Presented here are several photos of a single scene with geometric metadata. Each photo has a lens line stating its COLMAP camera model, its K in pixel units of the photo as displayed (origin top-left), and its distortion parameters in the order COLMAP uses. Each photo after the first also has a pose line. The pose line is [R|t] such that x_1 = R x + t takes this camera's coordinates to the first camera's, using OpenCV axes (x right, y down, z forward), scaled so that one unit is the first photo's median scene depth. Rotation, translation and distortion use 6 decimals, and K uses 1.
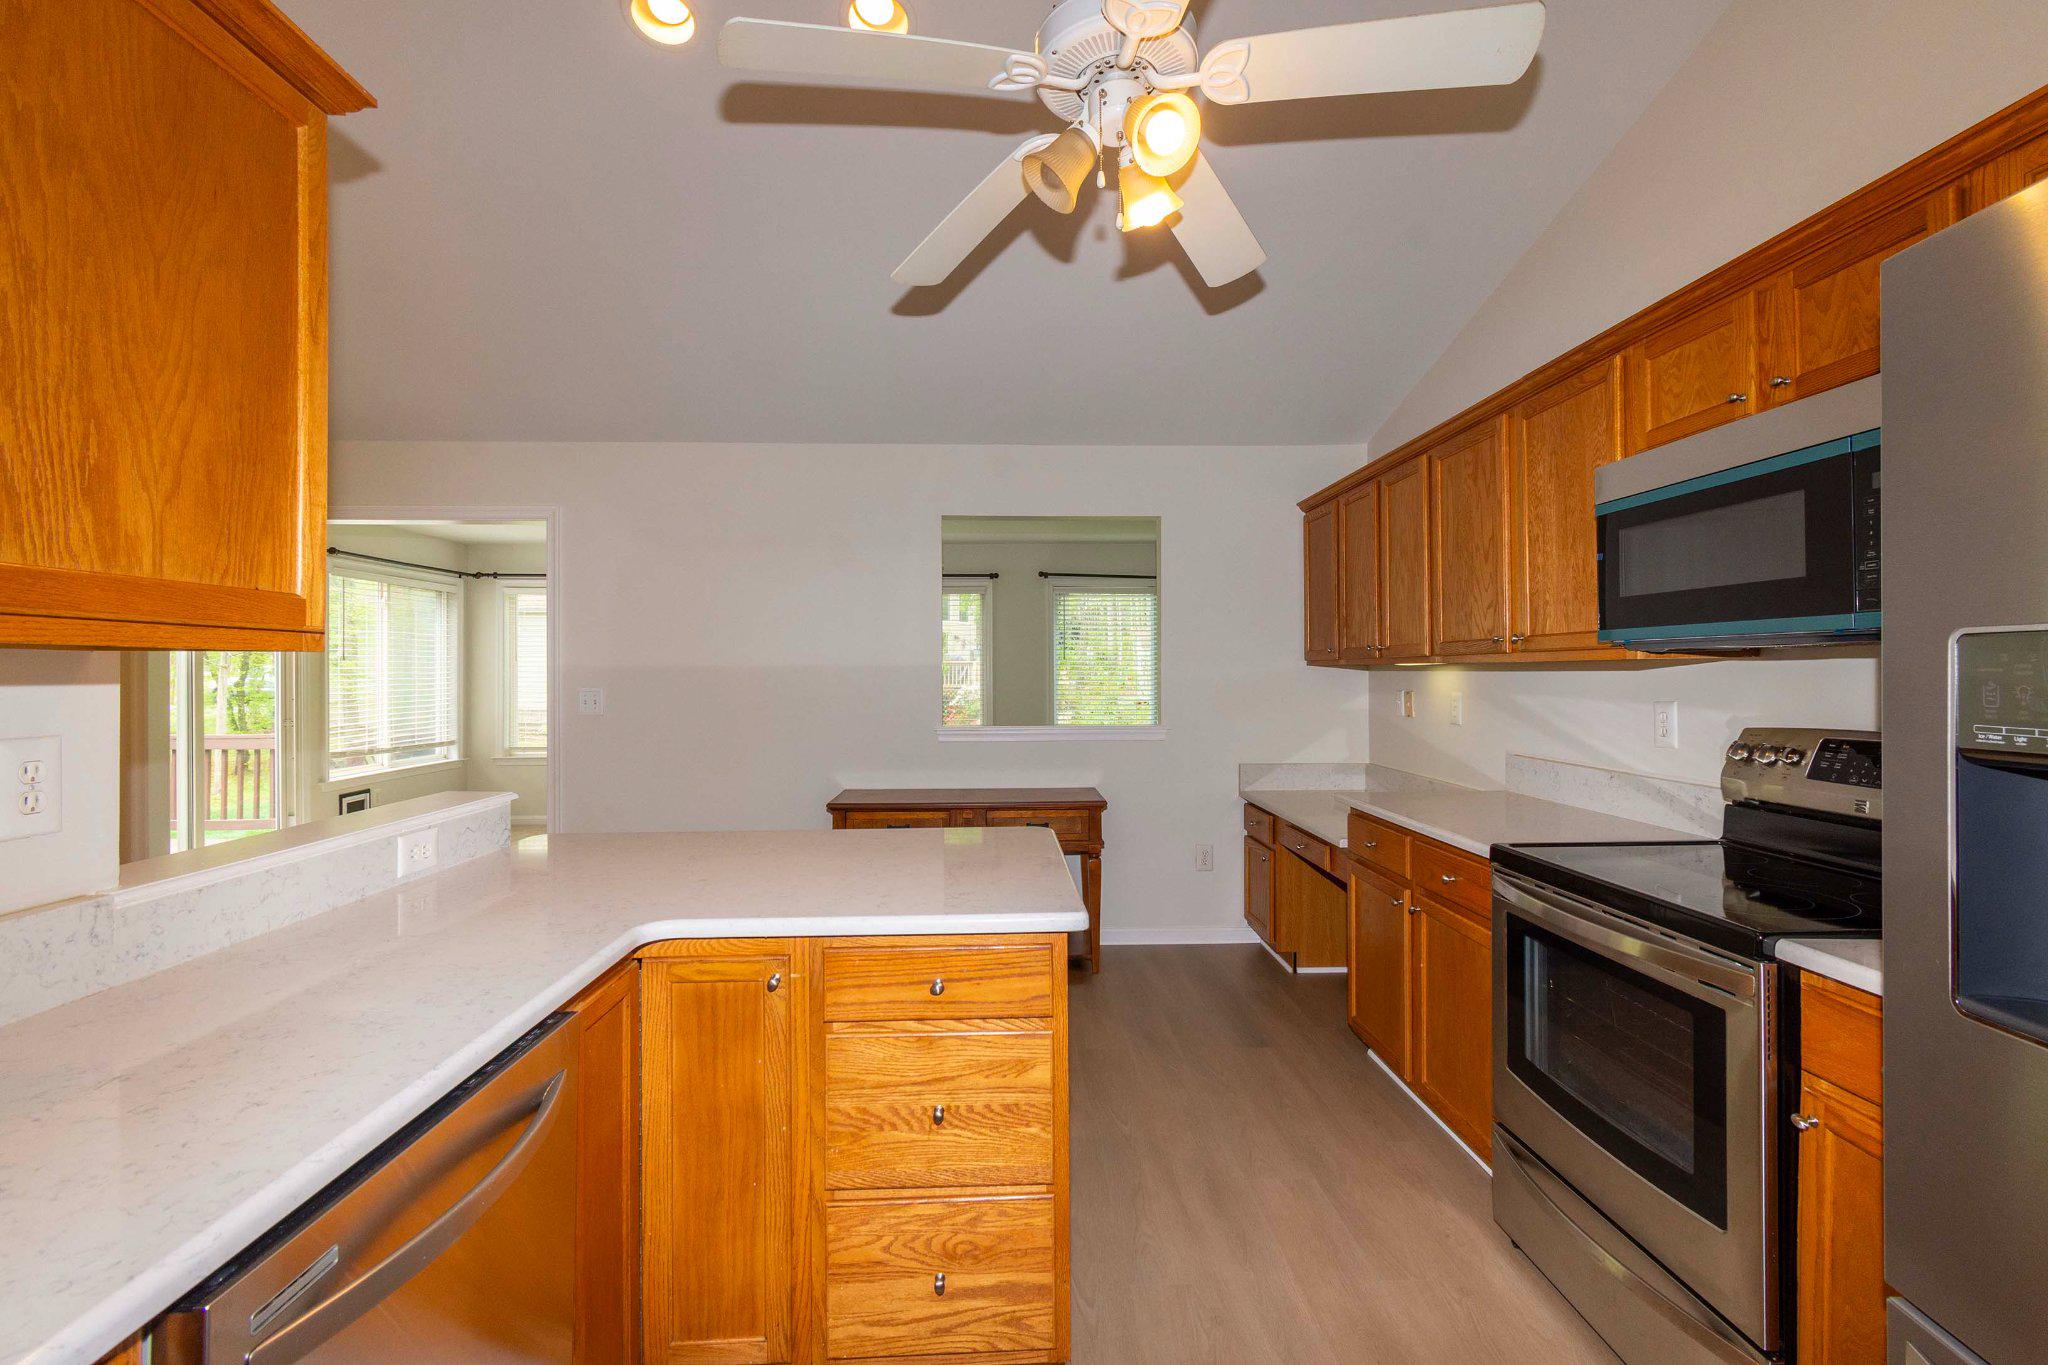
lens RADIAL K [[903.7, 0, 1024.1], [0, 903.7, 671.1], [0, 0, 1]] dist [-0.000408, 0.000685]
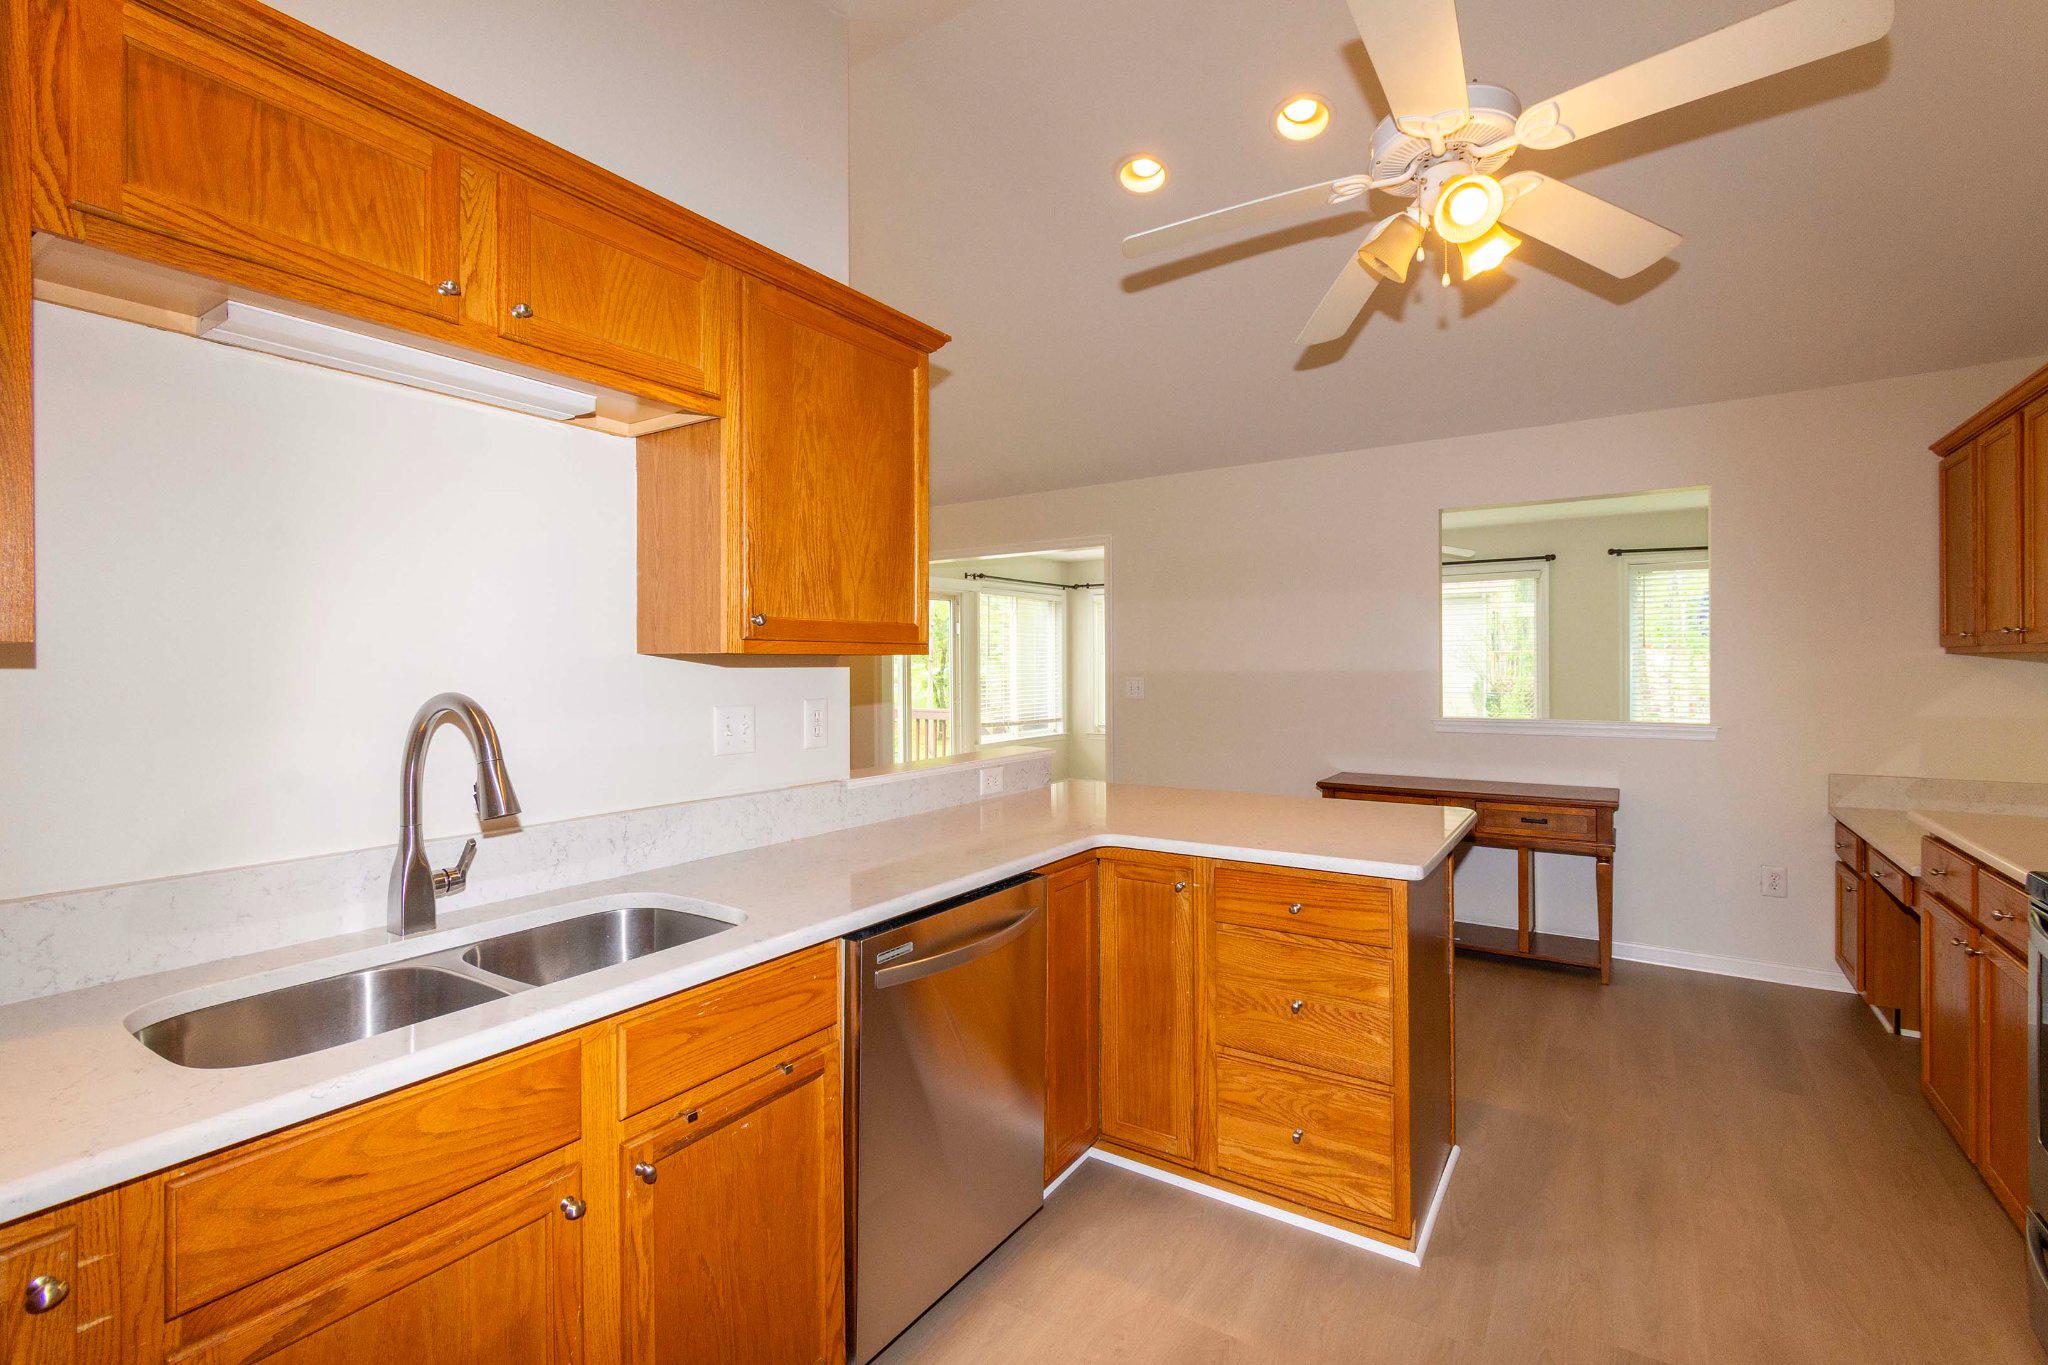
lens RADIAL K [[903.7, 0, 1024.1], [0, 903.7, 671.1], [0, 0, 1]] dist [-0.000408, 0.000685]
pose [[0.809537, 0.002008, -0.587066, 0.342592], [0.004186, 0.999949, 0.009192, -0.004170], [0.587054, -0.009899, 0.809487, -0.269827]]
